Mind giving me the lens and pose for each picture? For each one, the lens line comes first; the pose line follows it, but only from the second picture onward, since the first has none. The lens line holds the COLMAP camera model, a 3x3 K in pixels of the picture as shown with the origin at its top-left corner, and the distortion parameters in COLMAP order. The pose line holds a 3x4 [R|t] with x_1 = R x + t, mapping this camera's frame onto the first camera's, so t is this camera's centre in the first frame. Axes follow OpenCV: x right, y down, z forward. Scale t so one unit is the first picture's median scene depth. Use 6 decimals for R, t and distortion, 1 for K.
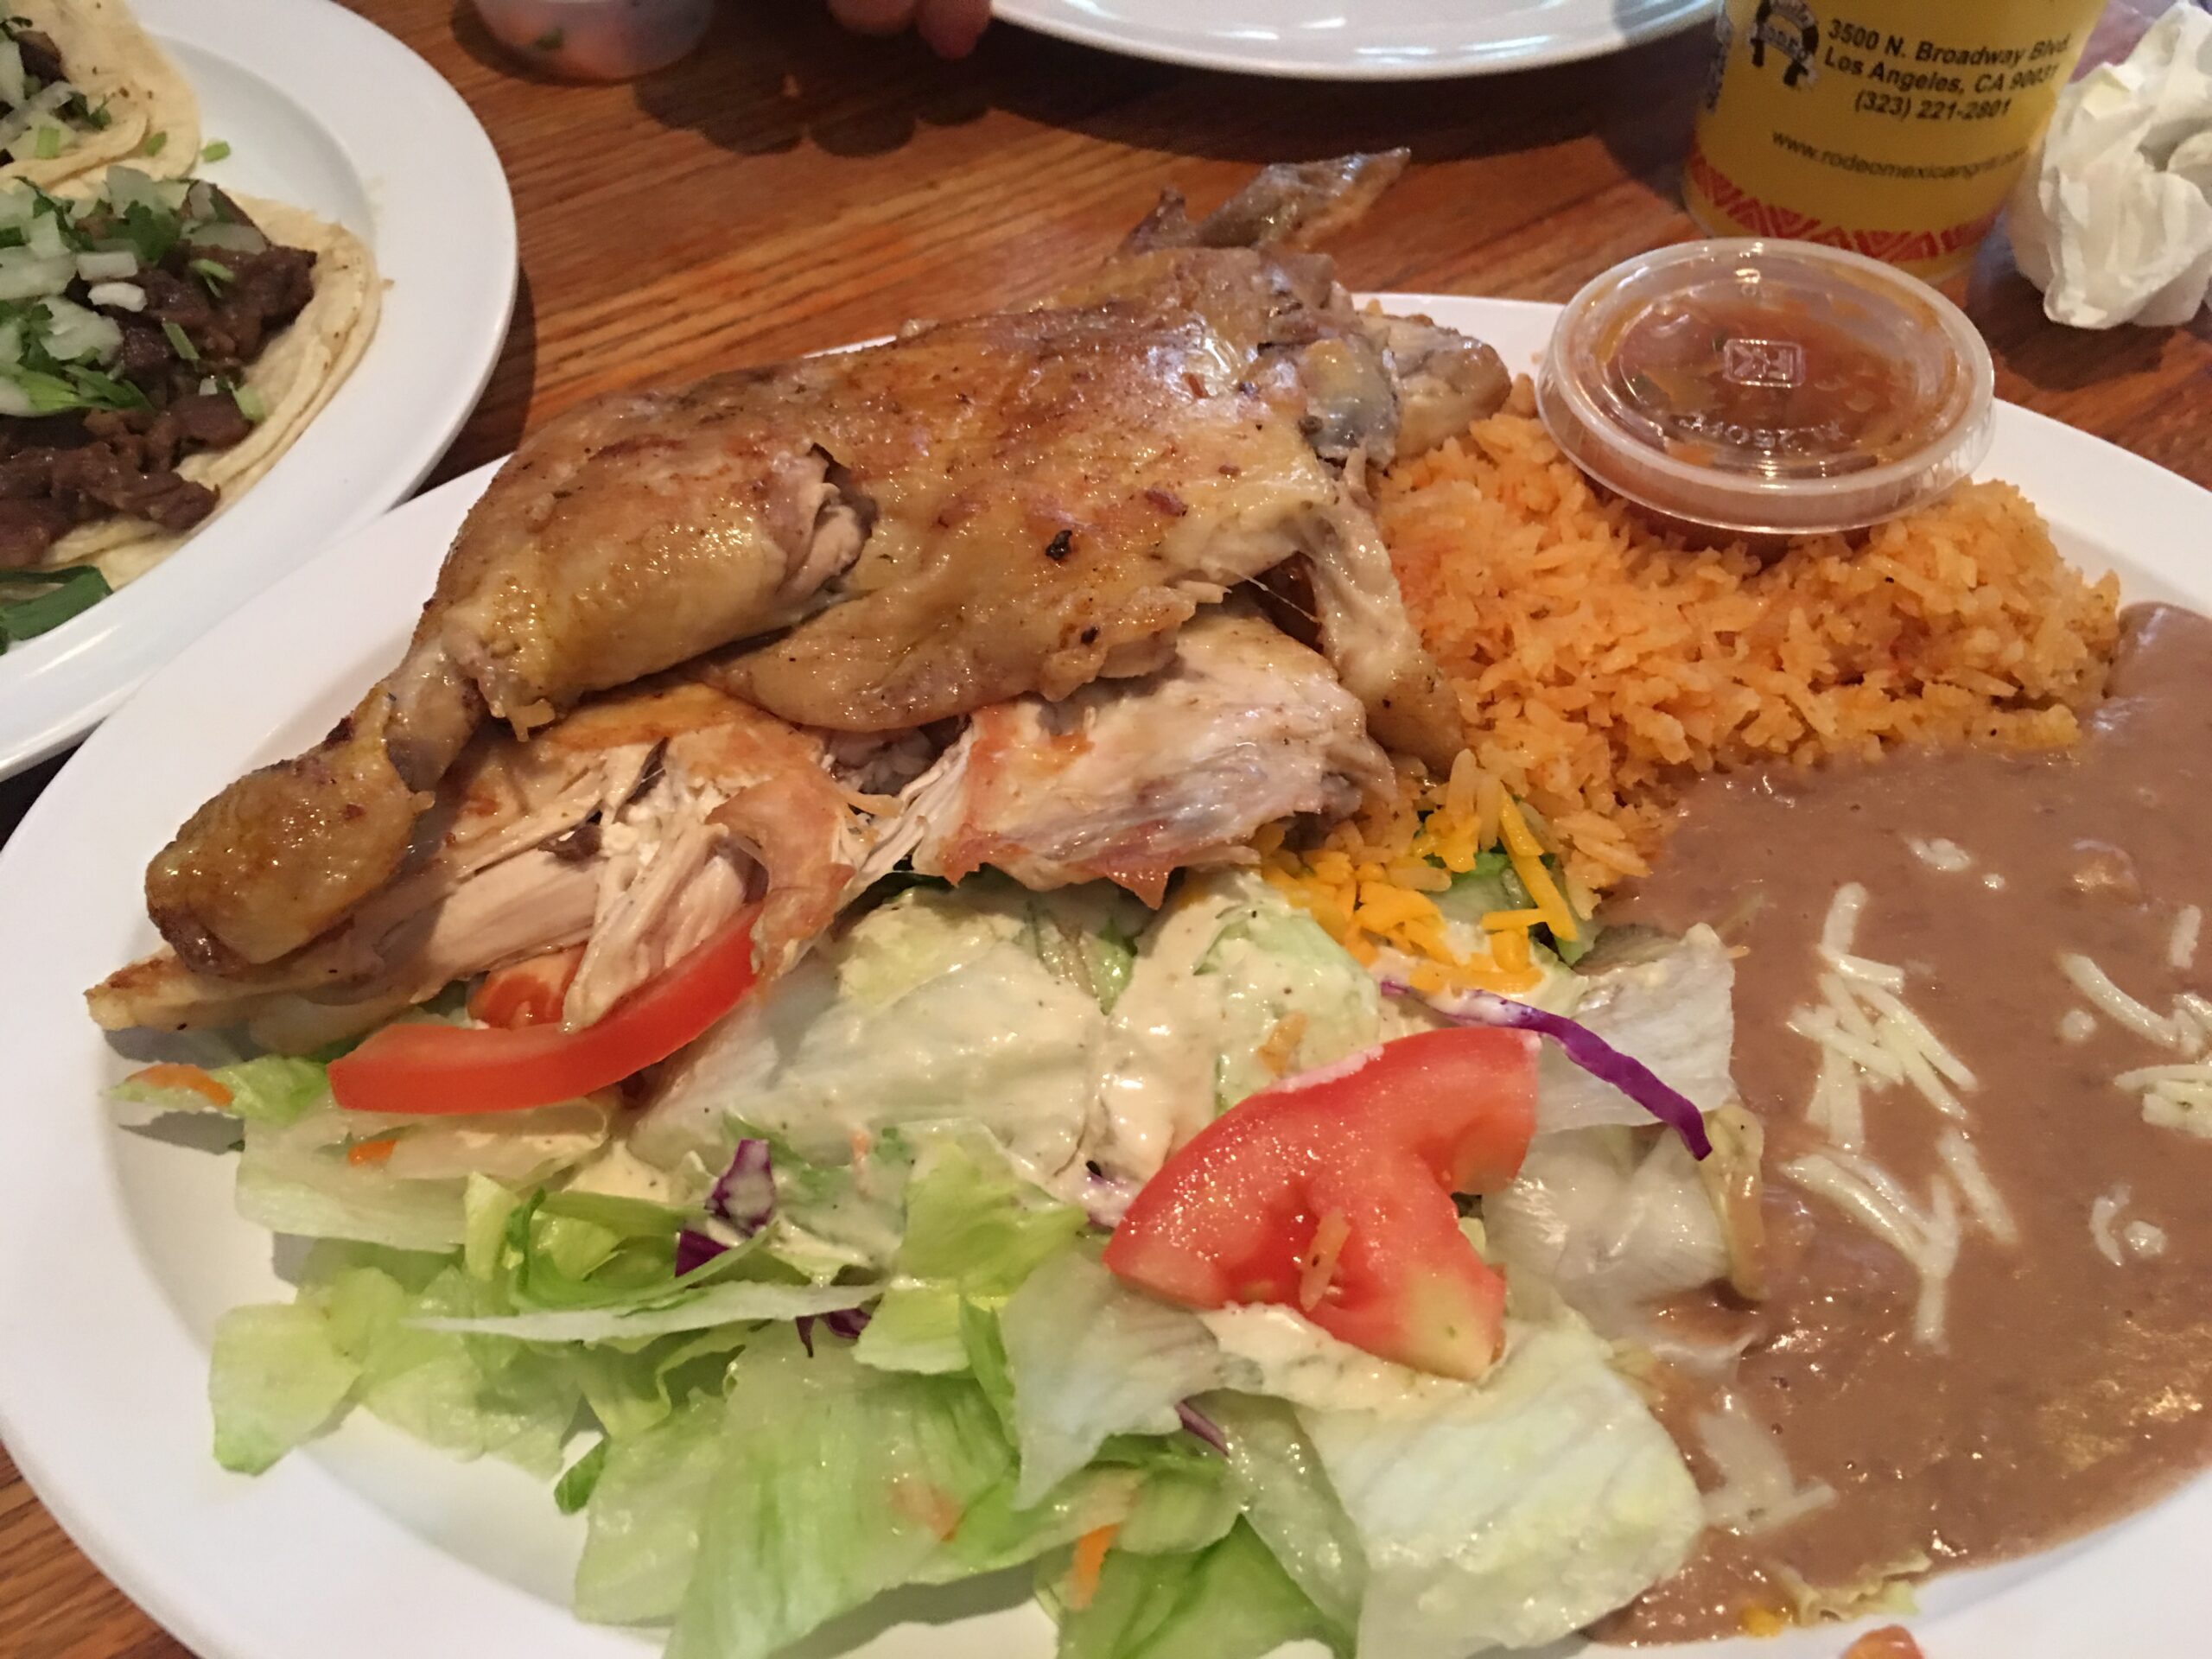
lens RADIAL K [[1908.8, 0, 1106.0], [0, 1908.8, 829.5], [0, 0, 1]] dist [0.065957, -0.104343]
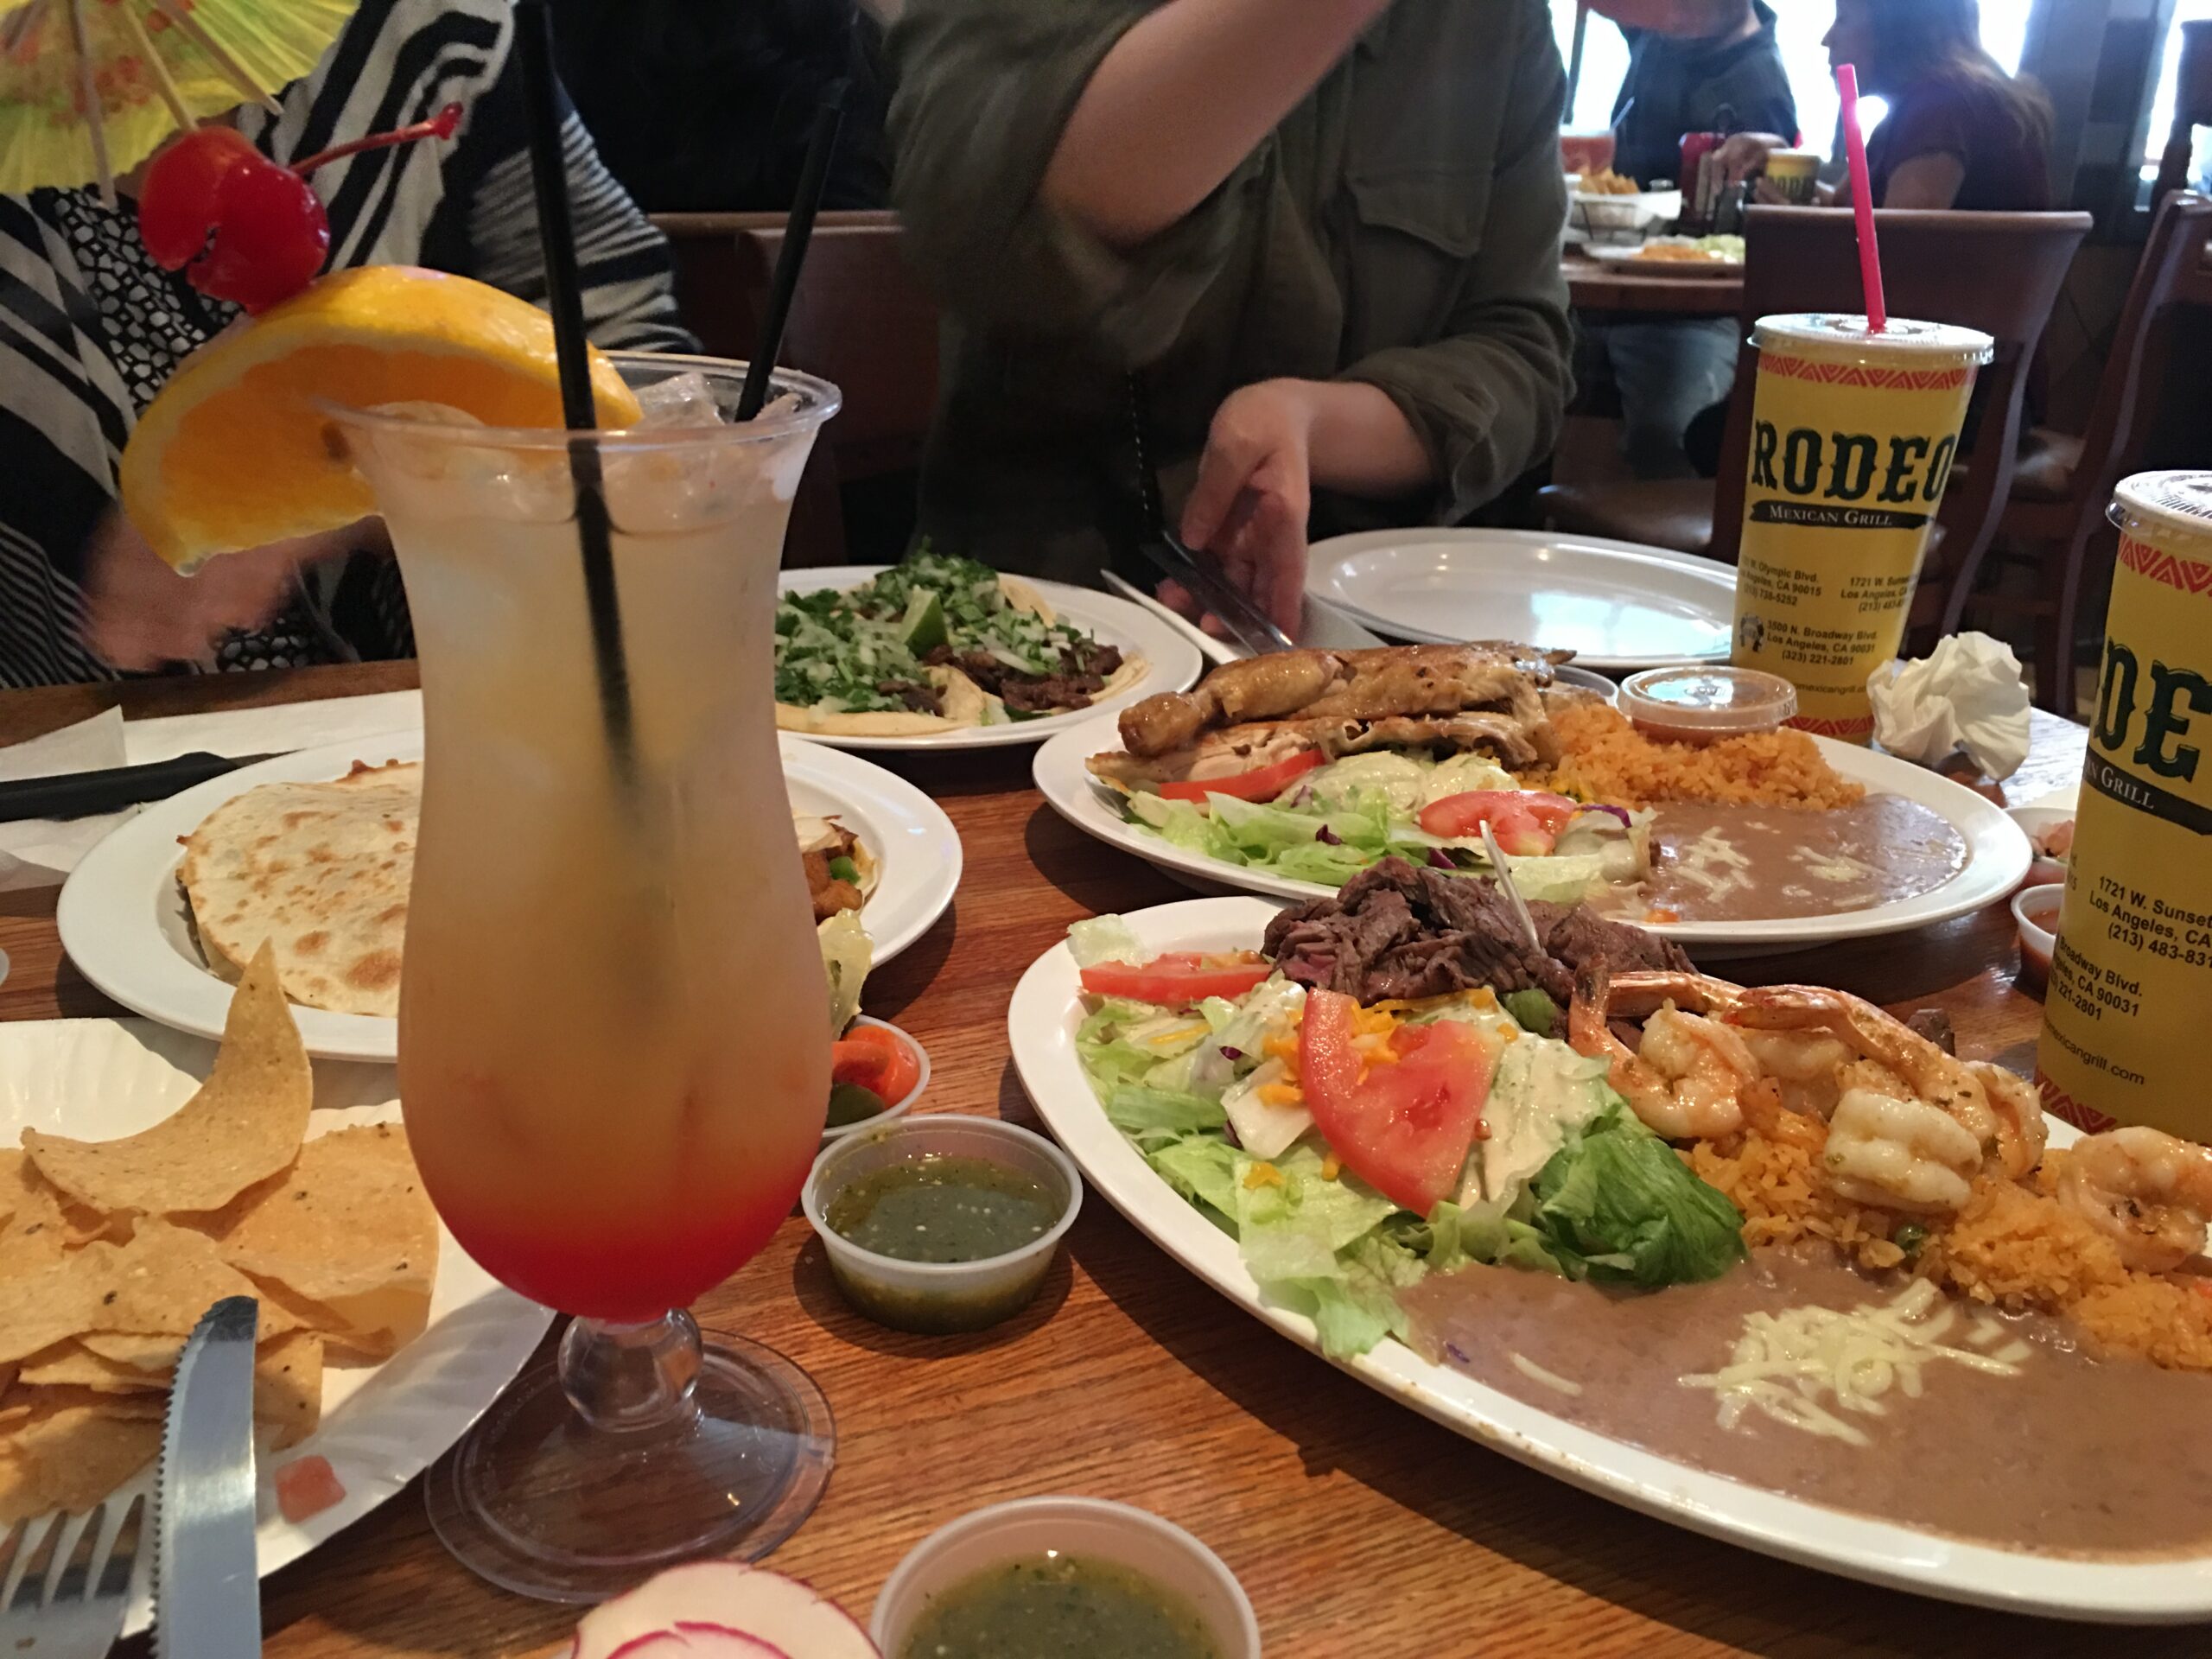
lens RADIAL K [[1908.8, 0, 1106.0], [0, 1908.8, 829.5], [0, 0, 1]] dist [0.065957, -0.104343]
pose [[0.978745, 0.083157, -0.187468, 0.054002], [-0.162982, 0.870239, -0.464888, 1.138244], [0.124483, 0.485561, 0.865295, -1.116272]]
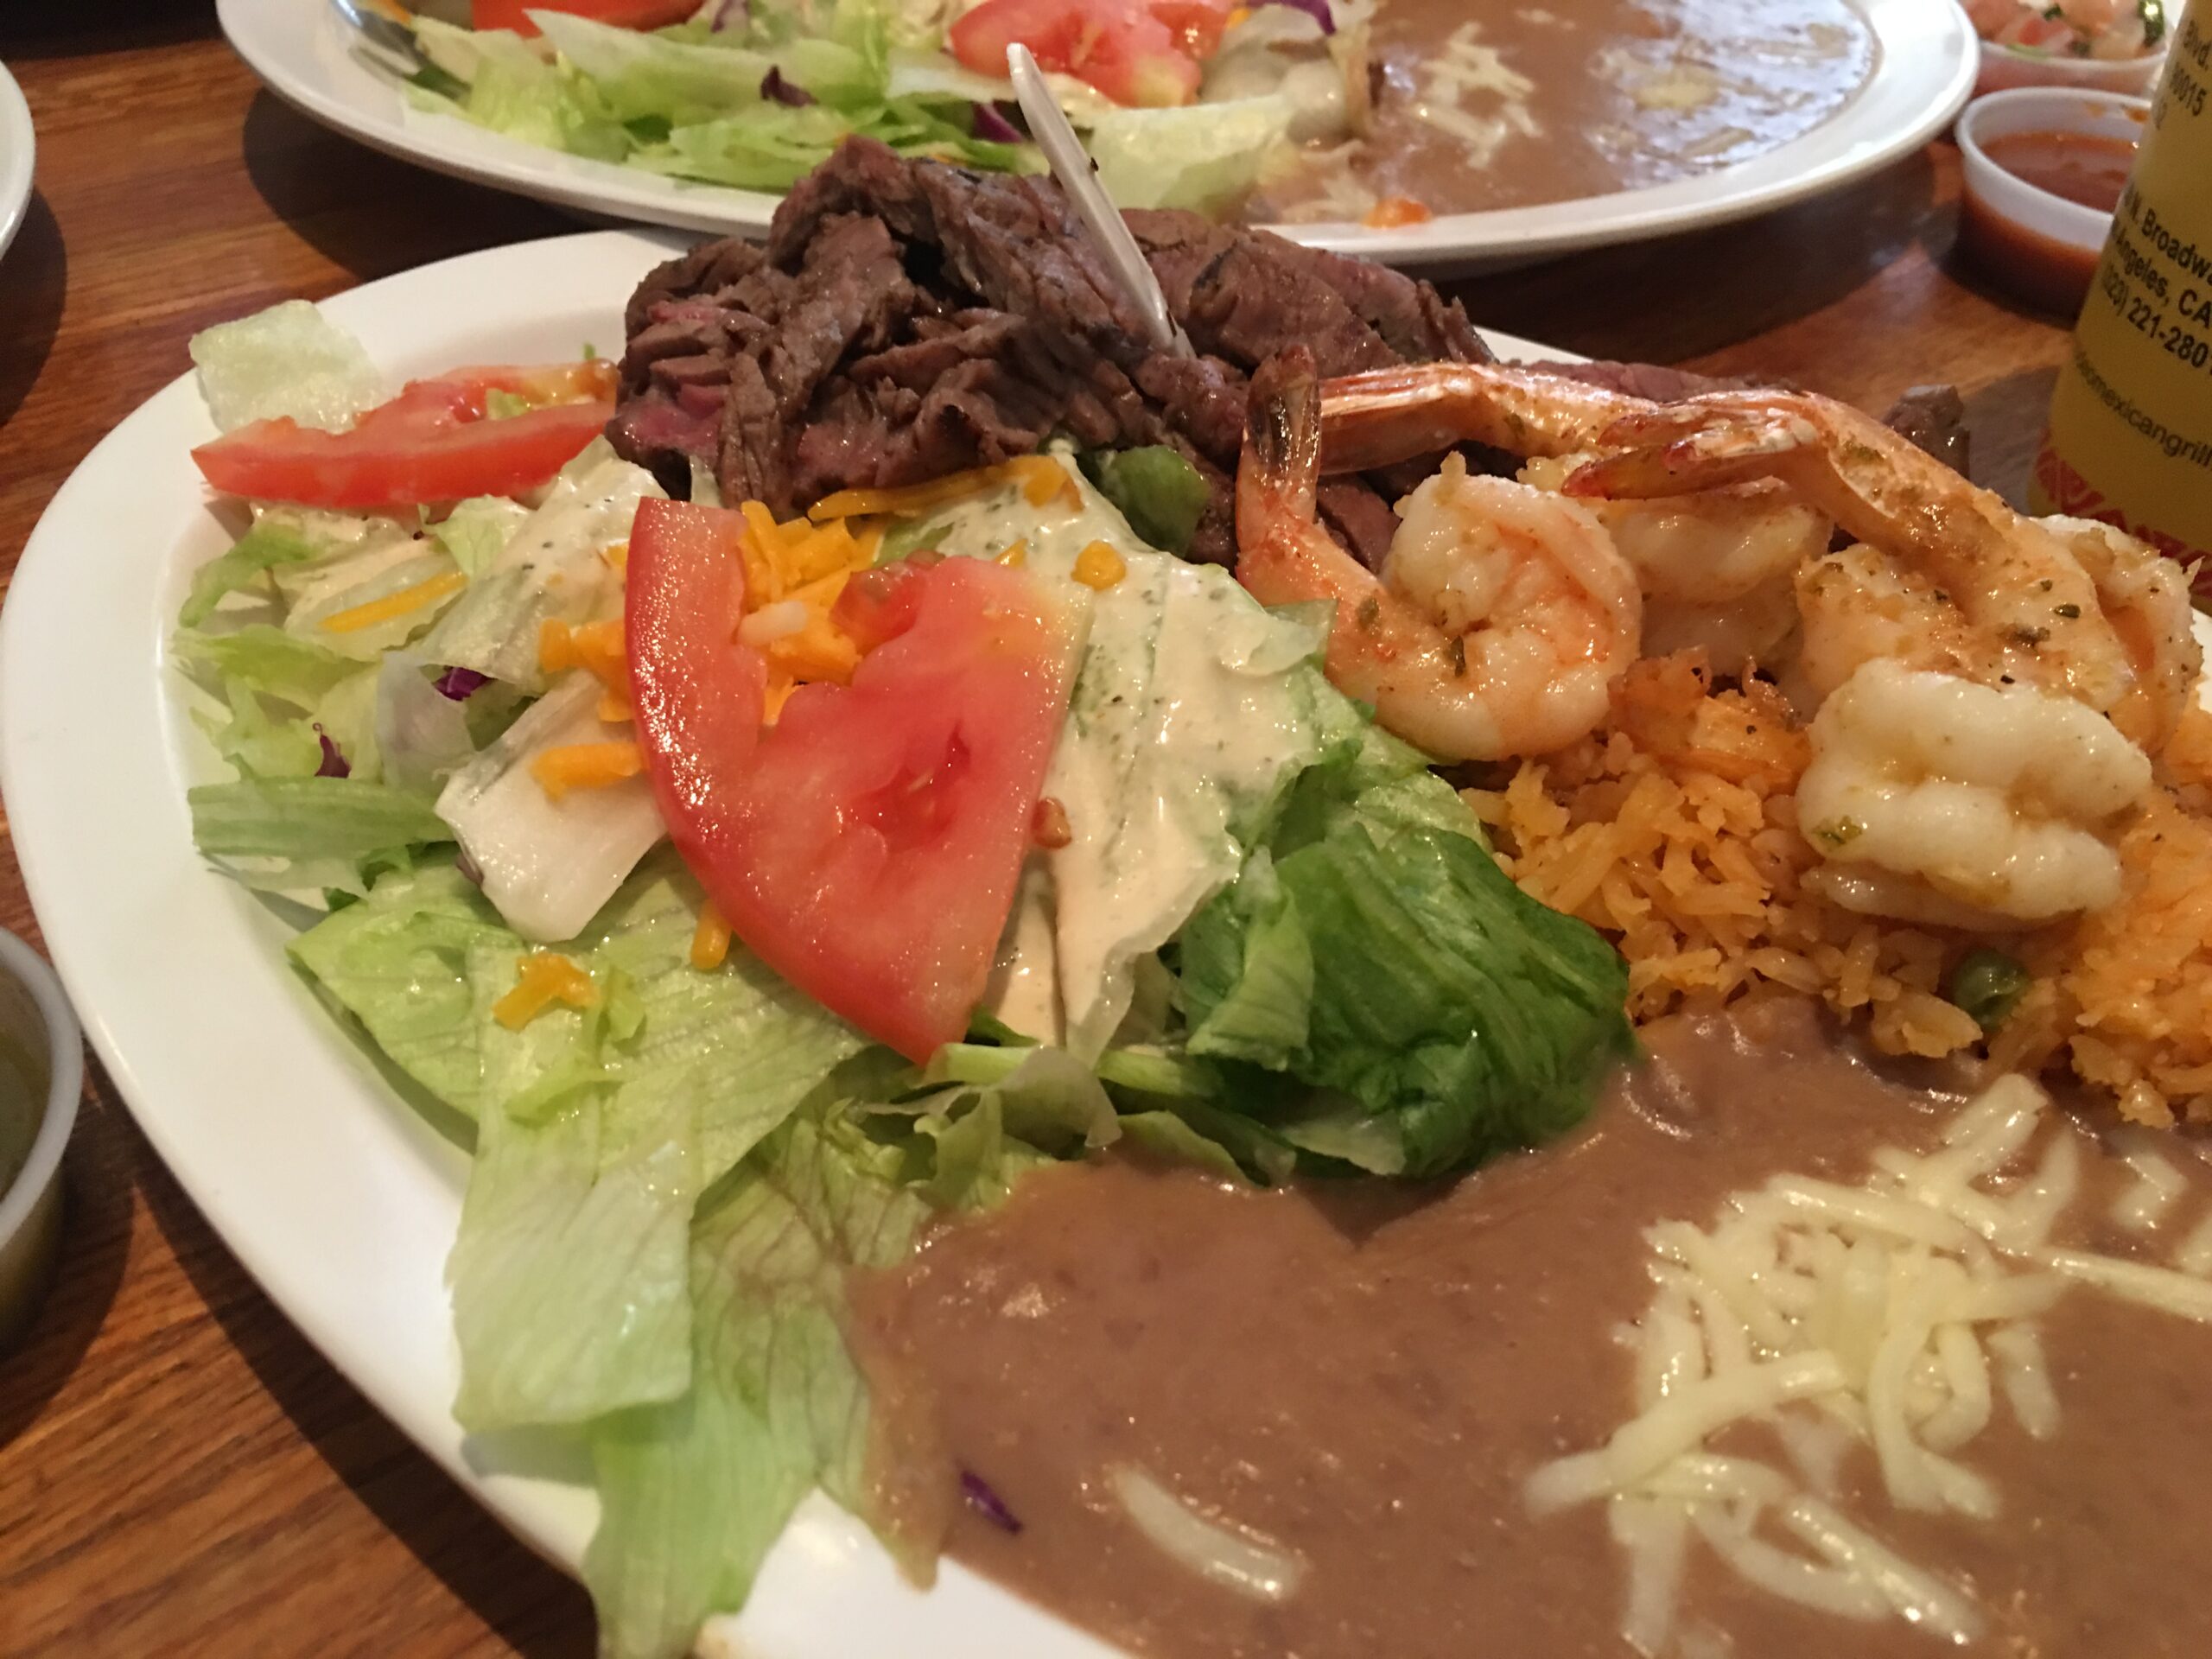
lens RADIAL K [[1908.8, 0, 1106.0], [0, 1908.8, 829.5], [0, 0, 1]] dist [0.065957, -0.104343]
pose [[0.999655, 0.026104, -0.002976, 0.100647], [-0.026273, 0.992319, -0.120887, 0.687040], [-0.000203, 0.120923, 0.992662, -0.325203]]
